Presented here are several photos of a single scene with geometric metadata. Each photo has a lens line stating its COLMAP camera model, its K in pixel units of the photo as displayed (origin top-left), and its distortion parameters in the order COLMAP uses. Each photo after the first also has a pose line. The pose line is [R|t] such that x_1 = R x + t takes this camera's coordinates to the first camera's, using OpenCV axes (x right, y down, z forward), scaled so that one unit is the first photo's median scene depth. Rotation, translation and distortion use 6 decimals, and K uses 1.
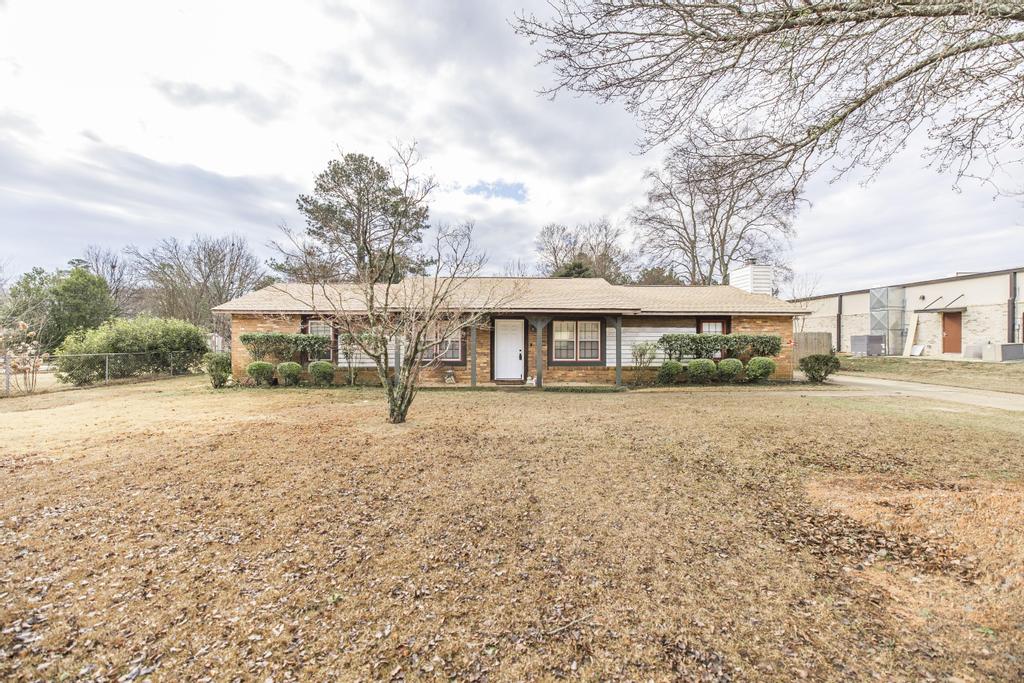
lens RADIAL K [[426.9, 0, 518.4], [0, 426.9, 328.2], [0, 0, 1]] dist [0.002621, 0.000041]
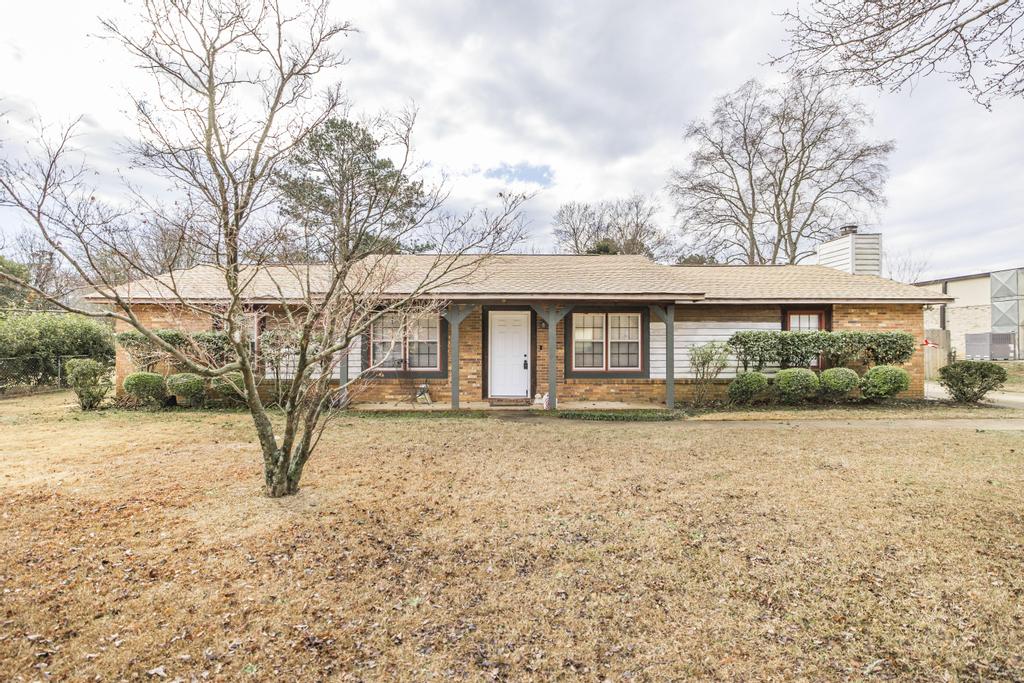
lens RADIAL K [[496.5, 0, 516.7], [0, 496.5, 327.8], [0, 0, 1]] dist [-0.019881, -0.000093]
pose [[0.999460, -0.002089, -0.032789, 0.016955], [0.002182, 0.999994, 0.002779, 0.004805], [0.032783, -0.002849, 0.999458, 0.193893]]
